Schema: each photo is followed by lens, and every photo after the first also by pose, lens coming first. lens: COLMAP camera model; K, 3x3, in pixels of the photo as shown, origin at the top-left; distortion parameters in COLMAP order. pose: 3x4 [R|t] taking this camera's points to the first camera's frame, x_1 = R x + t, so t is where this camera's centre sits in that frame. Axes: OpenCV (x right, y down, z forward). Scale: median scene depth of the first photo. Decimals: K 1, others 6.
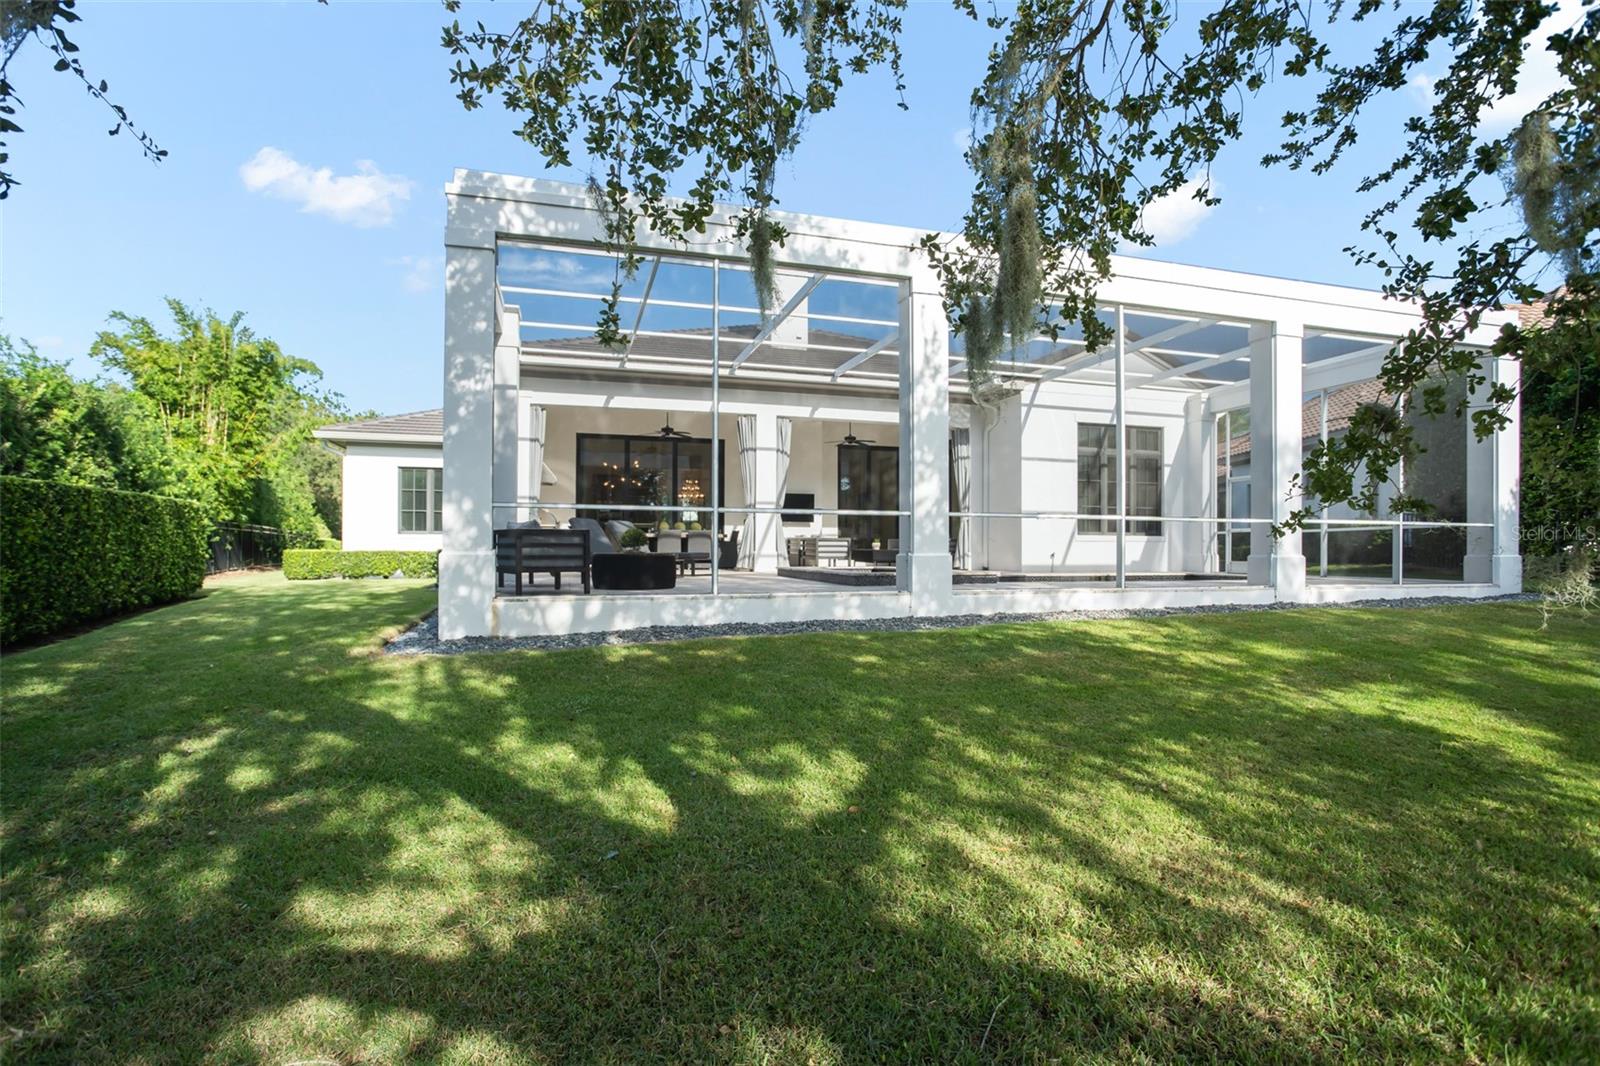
lens RADIAL K [[798.5, 0, 805.5], [0, 798.5, 546.4], [0, 0, 1]] dist [-0.029457, 0.013502]
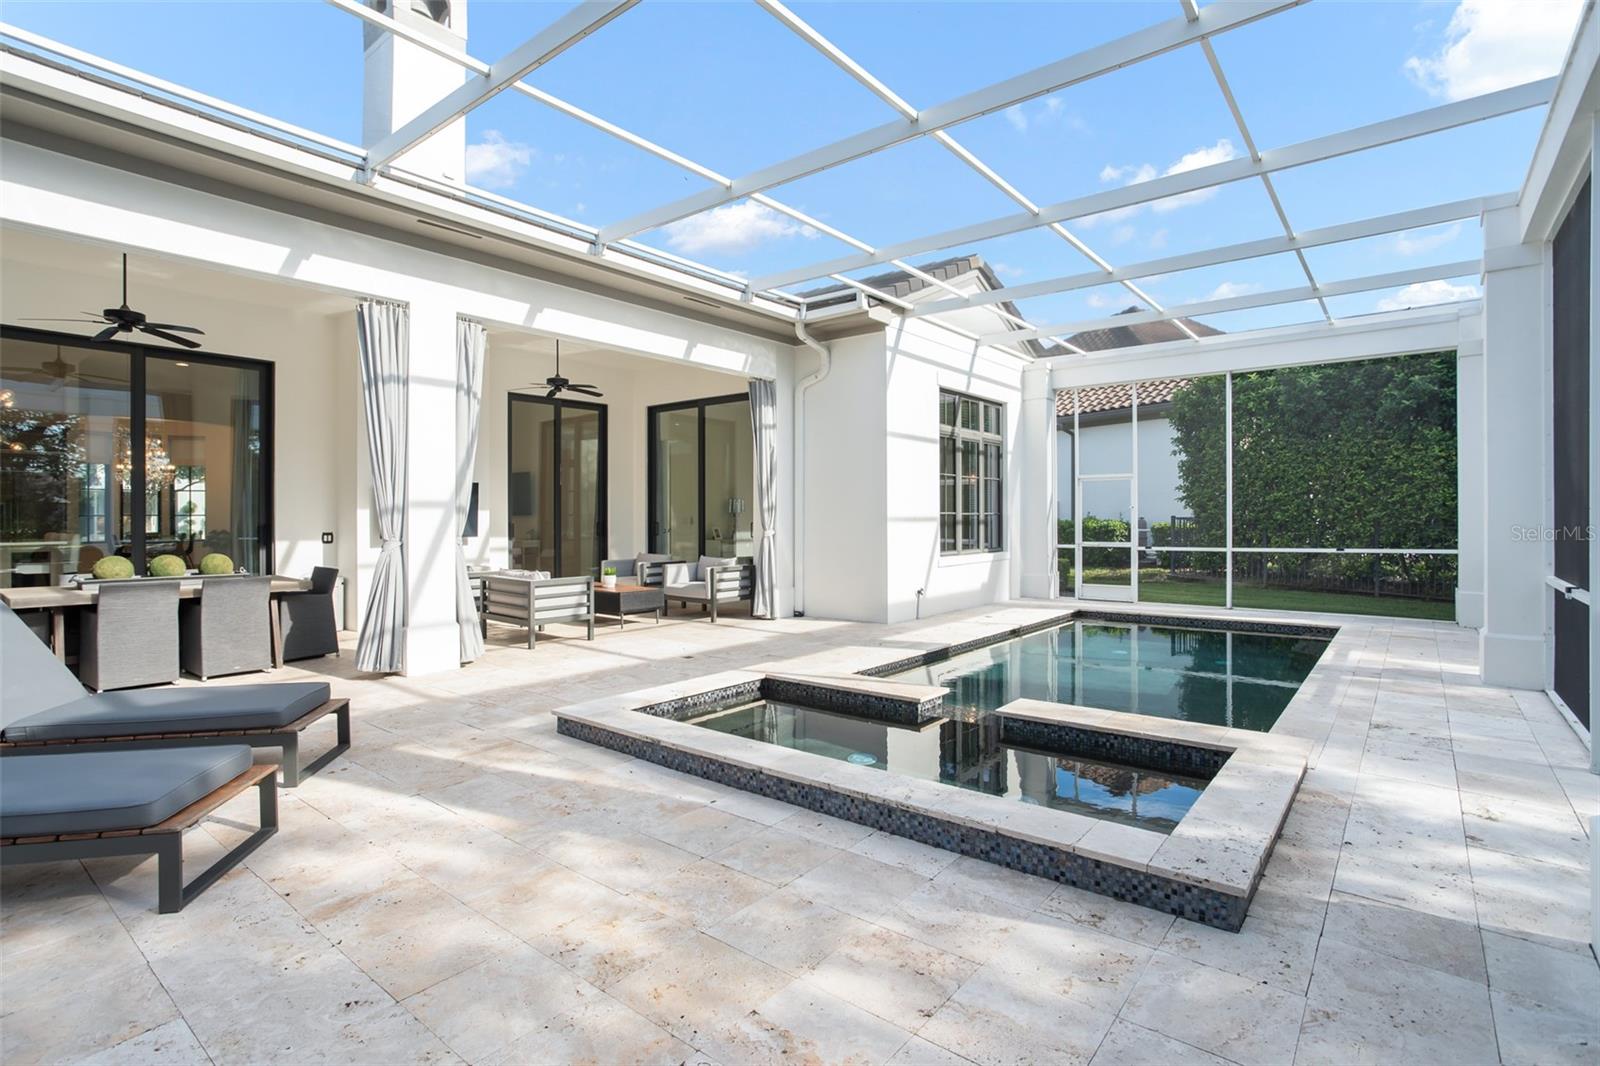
lens RADIAL K [[798.5, 0, 789.9], [0, 798.5, 520.9], [0, 0, 1]] dist [-0.029457, 0.013502]
pose [[0.836918, -0.006638, 0.547287, -0.120609], [0.000143, 0.999929, 0.011910, -0.053755], [-0.547328, -0.009890, 0.836860, 0.529674]]
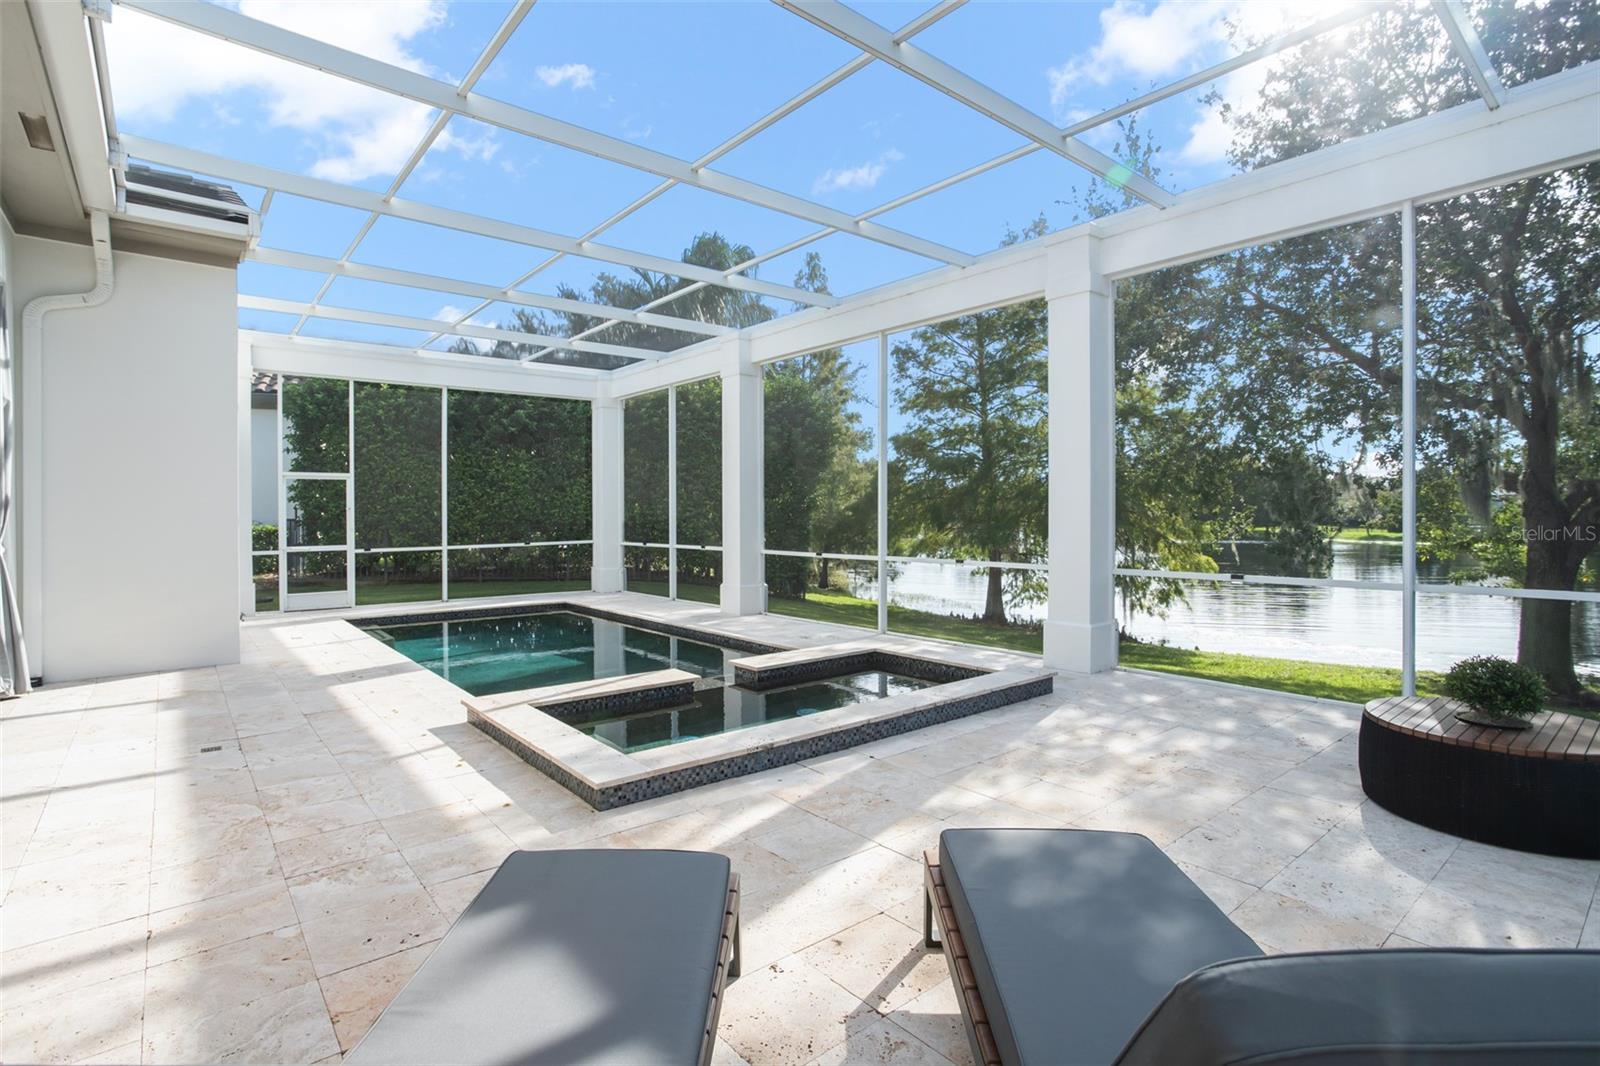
lens RADIAL K [[798.5, 0, 799.4], [0, 798.5, 520.6], [0, 0, 1]] dist [-0.029457, 0.013502]
pose [[-0.385485, -0.007702, 0.922682, -0.258729], [0.001731, 0.999957, 0.009070, -0.052715], [-0.922713, 0.005093, -0.385455, 0.873133]]
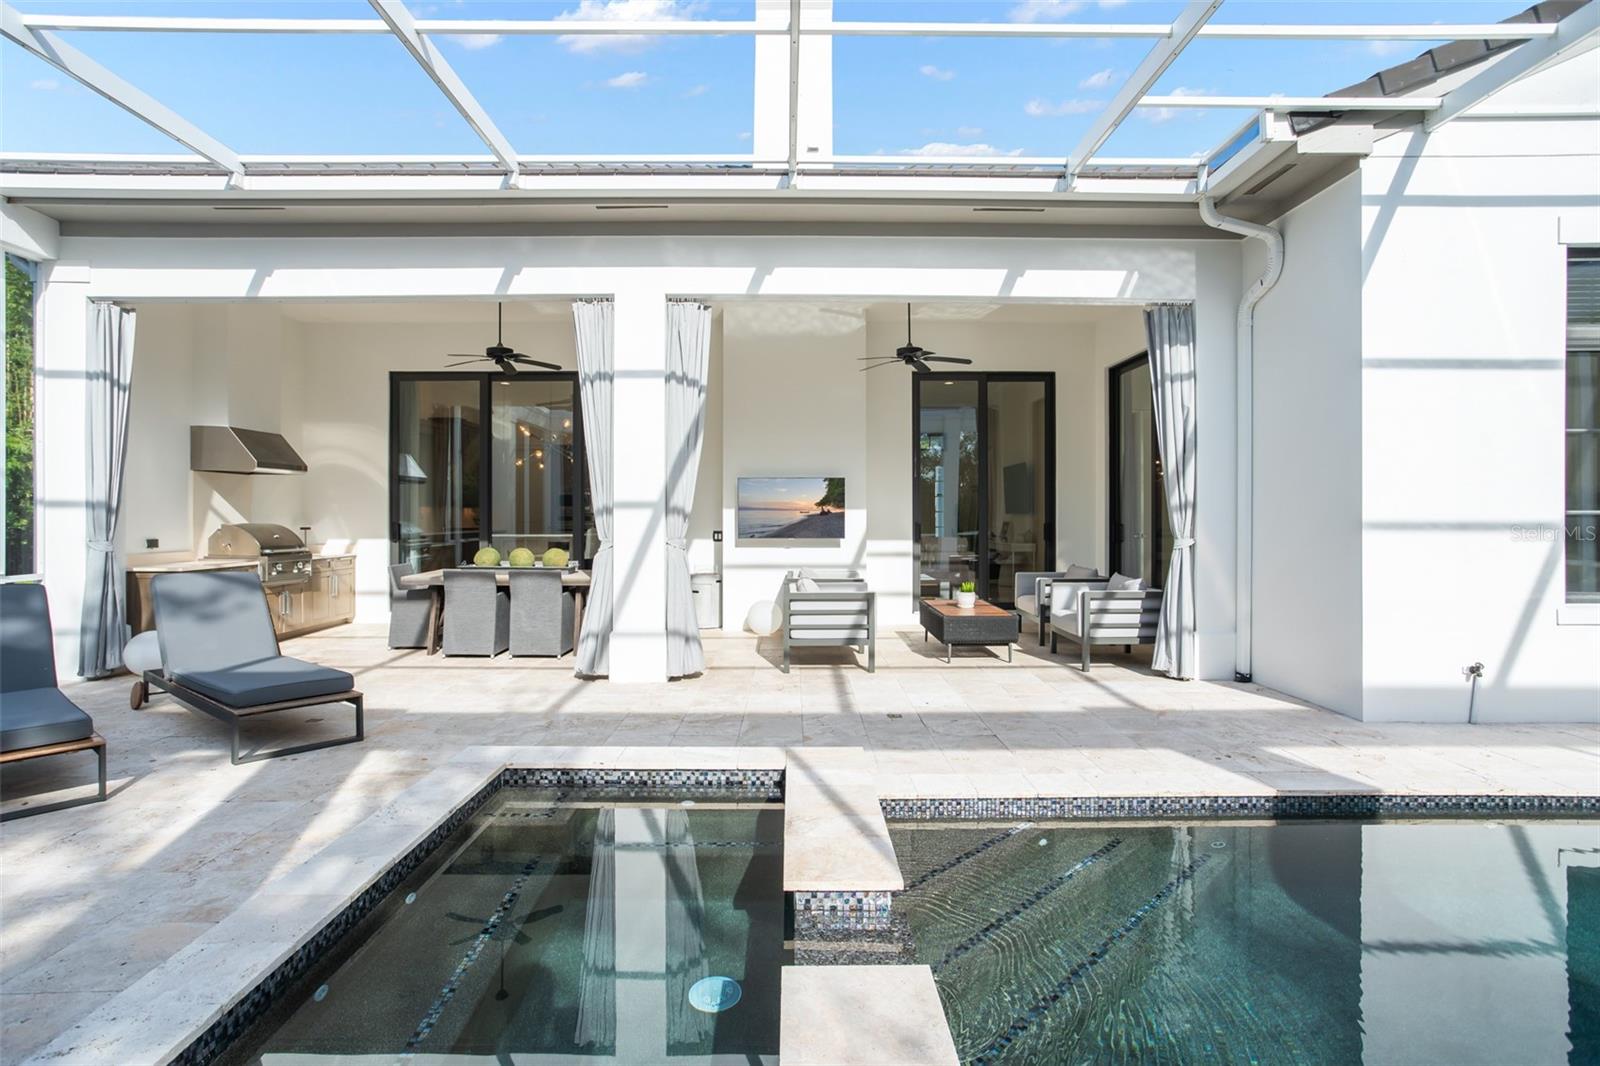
lens RADIAL K [[820.8, 0, 800.9], [0, 820.8, 522.8], [0, 0, 1]] dist [-0.029208, 0.004723]
pose [[0.953576, 0.002019, -0.301146, 0.153449], [0.001494, 0.999934, 0.011435, -0.052265], [0.301149, -0.011354, 0.953509, 0.617902]]
